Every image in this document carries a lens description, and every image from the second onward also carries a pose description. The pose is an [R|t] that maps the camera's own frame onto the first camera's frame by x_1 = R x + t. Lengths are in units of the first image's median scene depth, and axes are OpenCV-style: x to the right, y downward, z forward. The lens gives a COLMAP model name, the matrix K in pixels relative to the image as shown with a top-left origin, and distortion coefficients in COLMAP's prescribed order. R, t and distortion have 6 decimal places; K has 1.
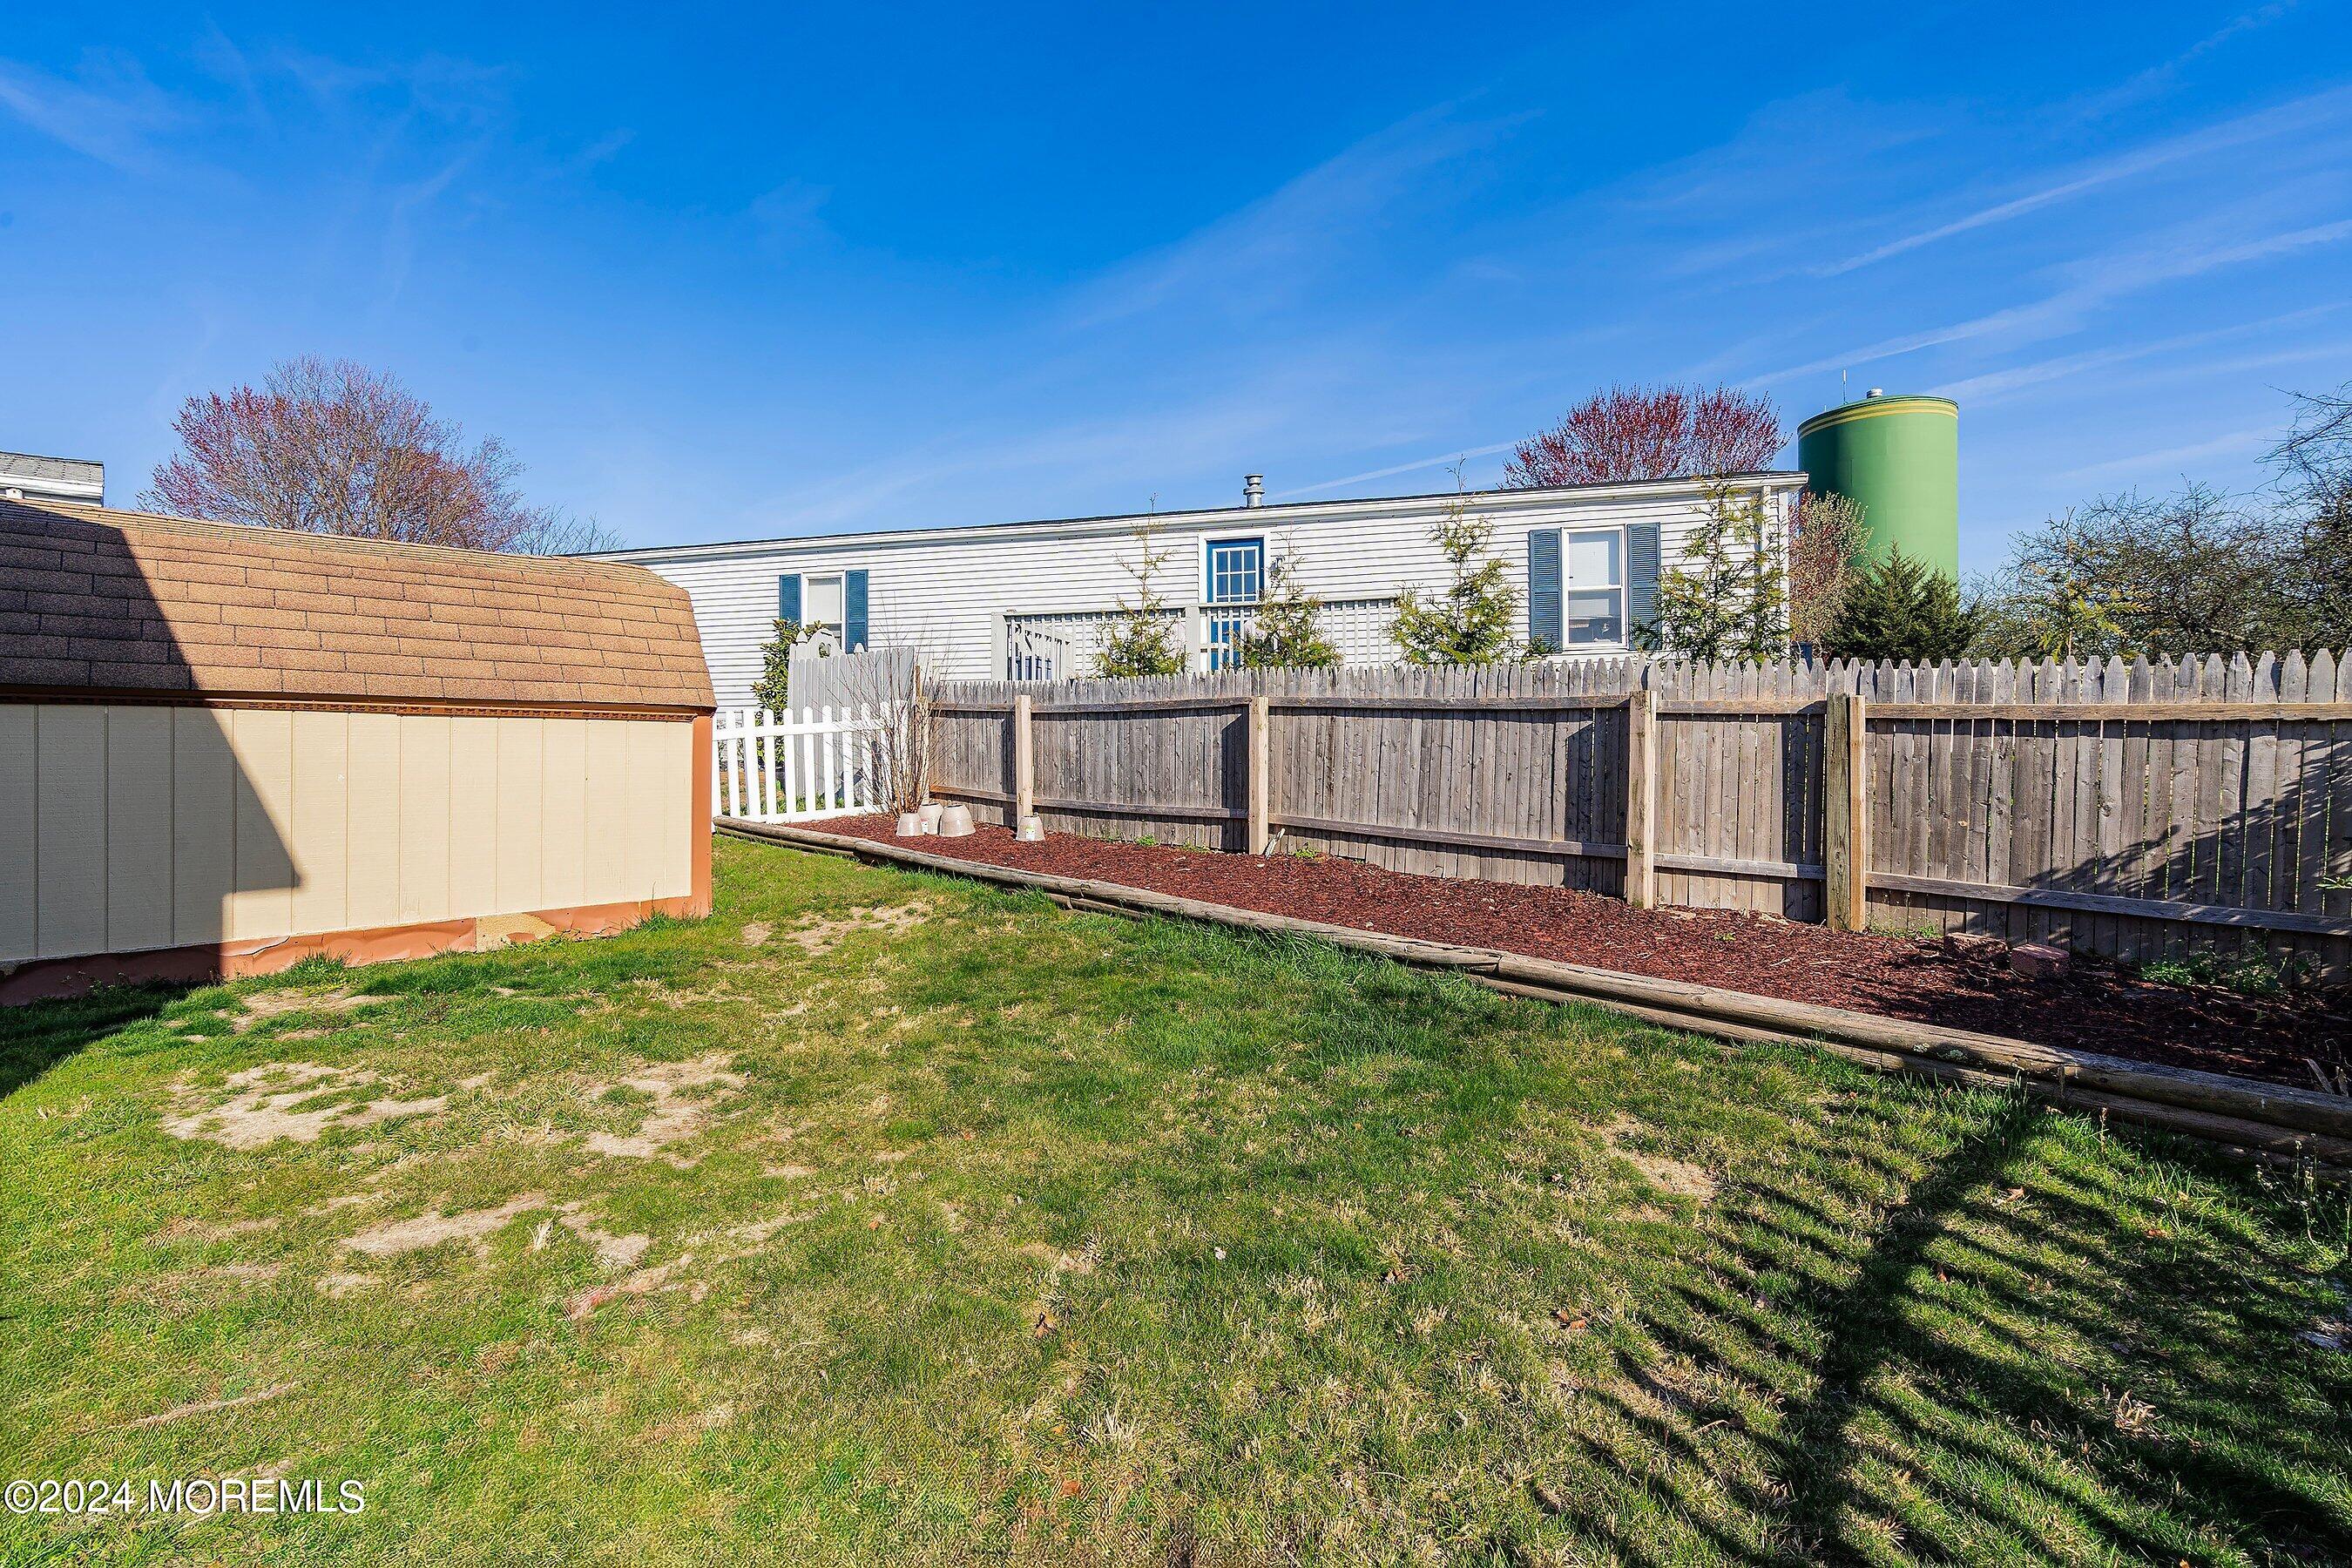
lens RADIAL K [[1079.7, 0, 1170.2], [0, 1079.7, 775.8], [0, 0, 1]] dist [0.000349, -0.000089]
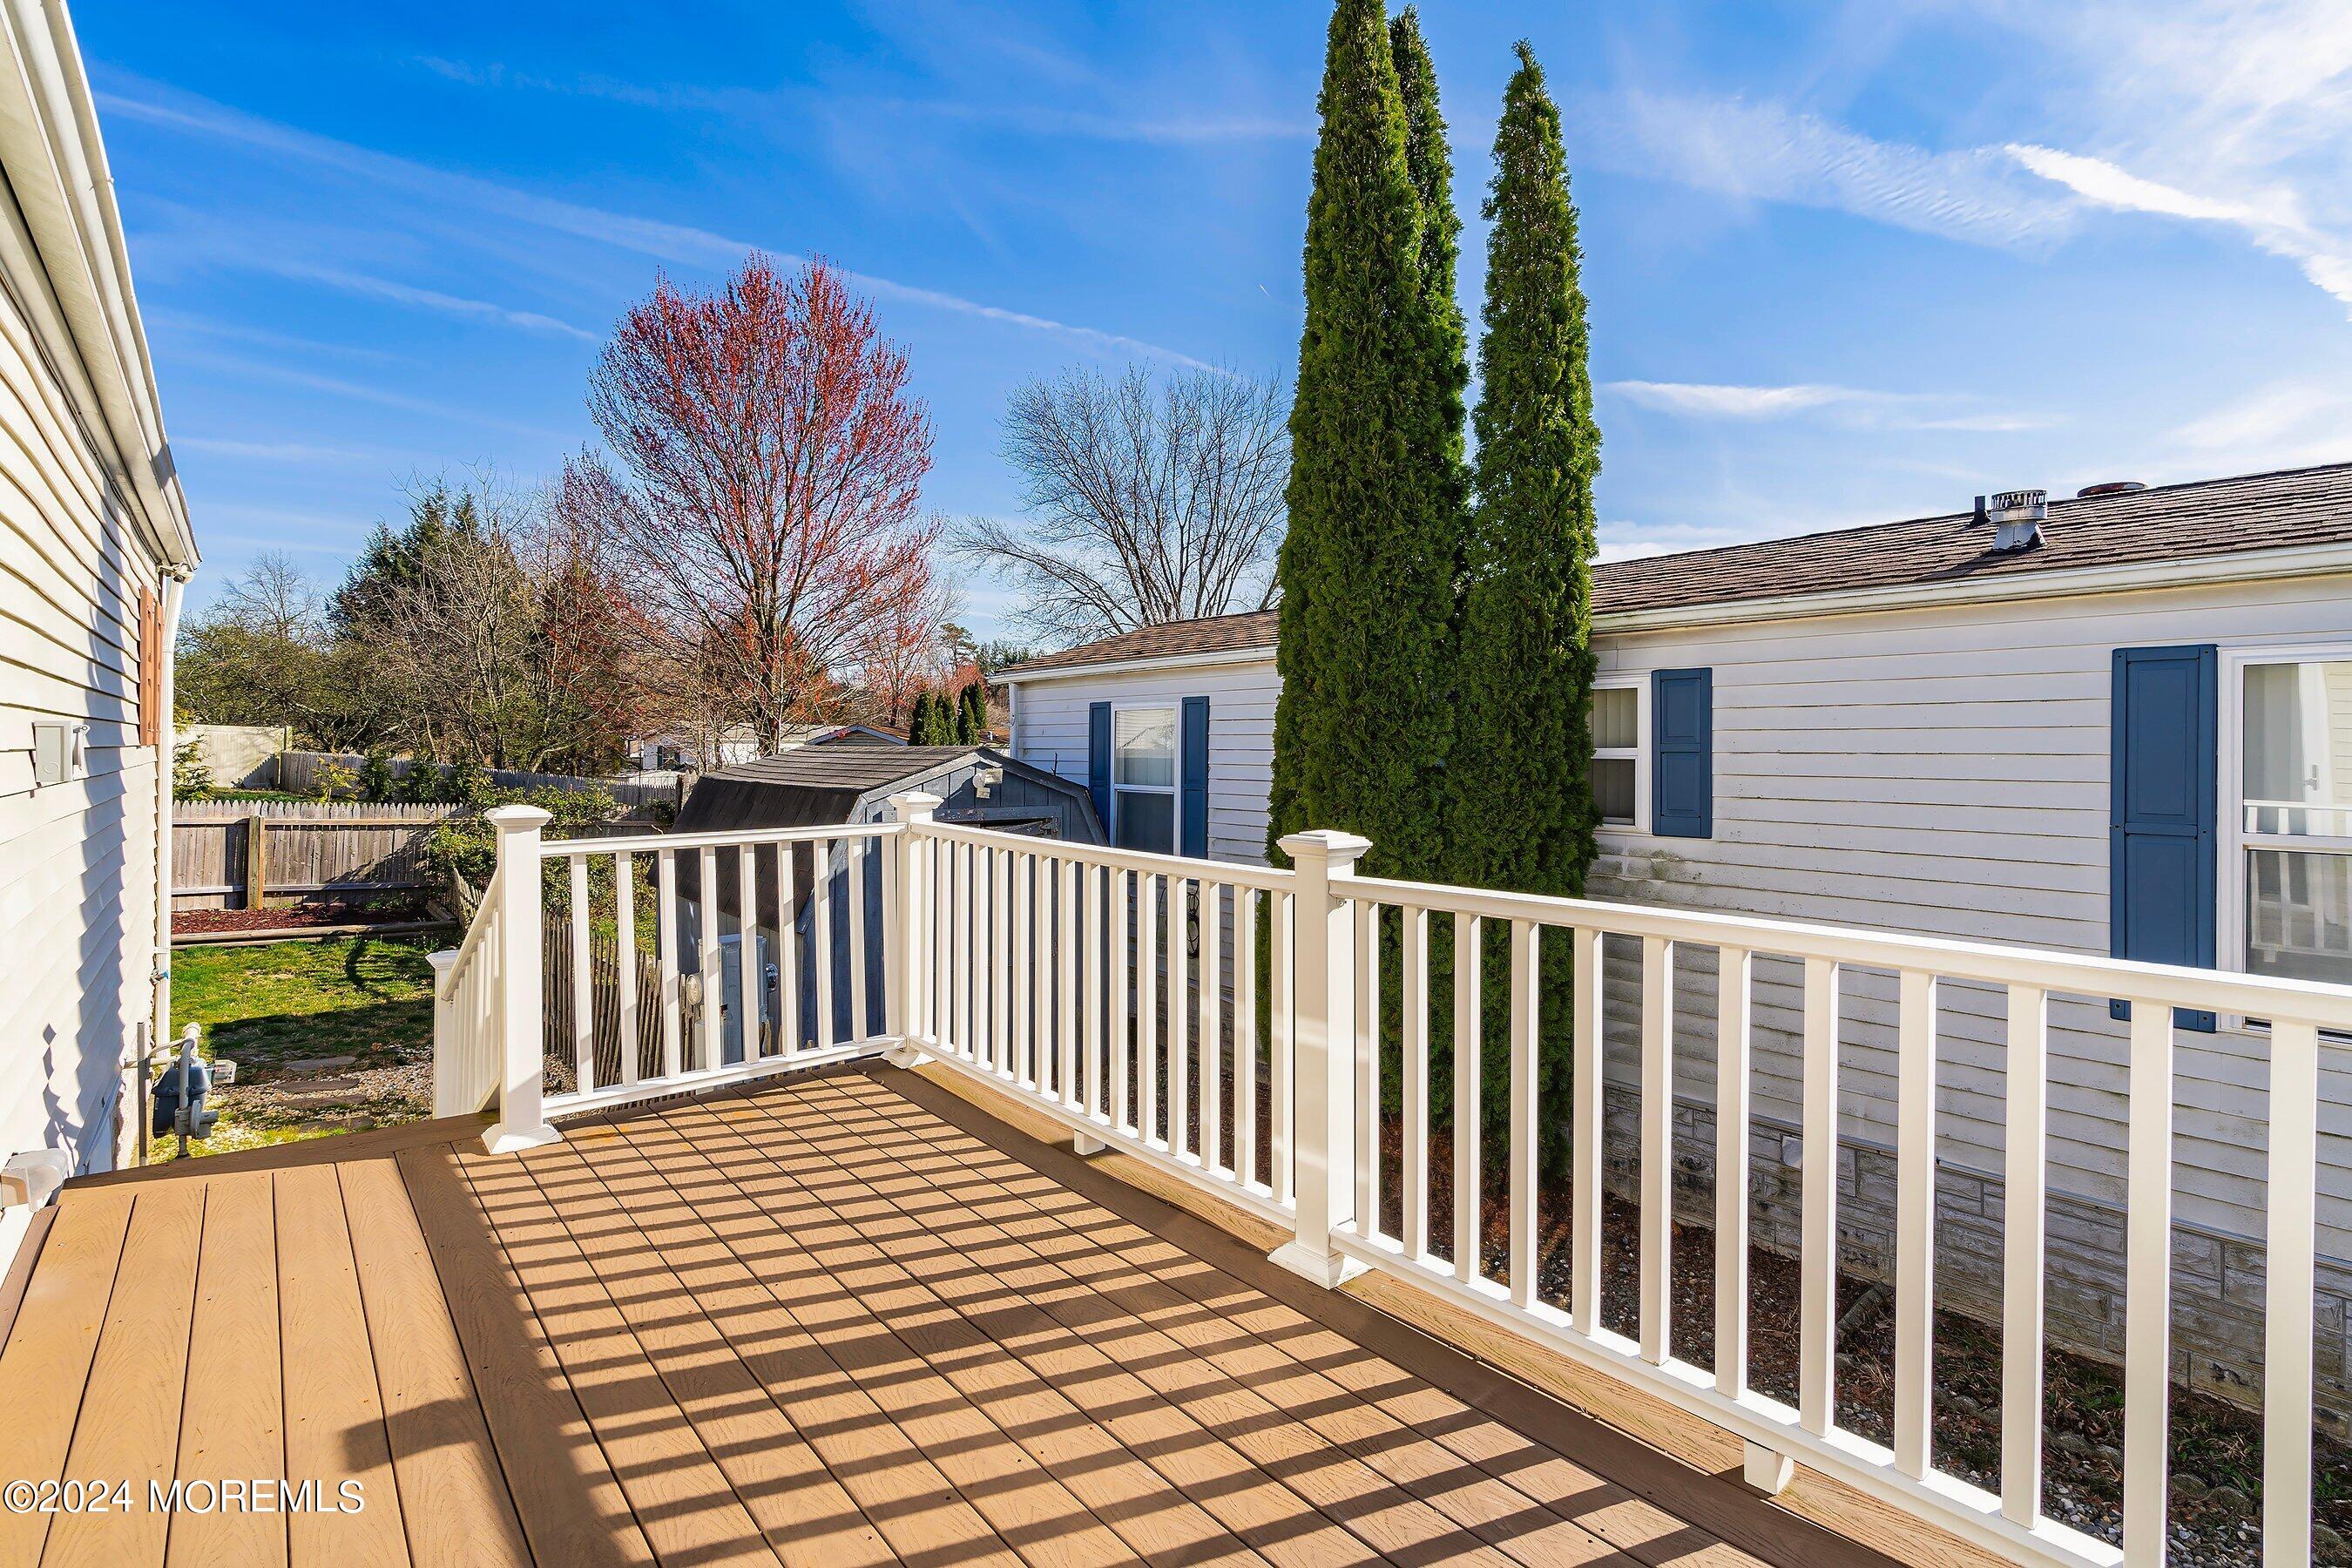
lens RADIAL K [[1079.7, 0, 1169.8], [0, 1079.7, 774.7], [0, 0, 1]] dist [0.000349, -0.000089]
pose [[0.083847, -0.013777, 0.996383, -1.831949], [0.006918, 0.999888, 0.013244, -0.204928], [-0.996455, 0.005783, 0.083933, -1.436916]]
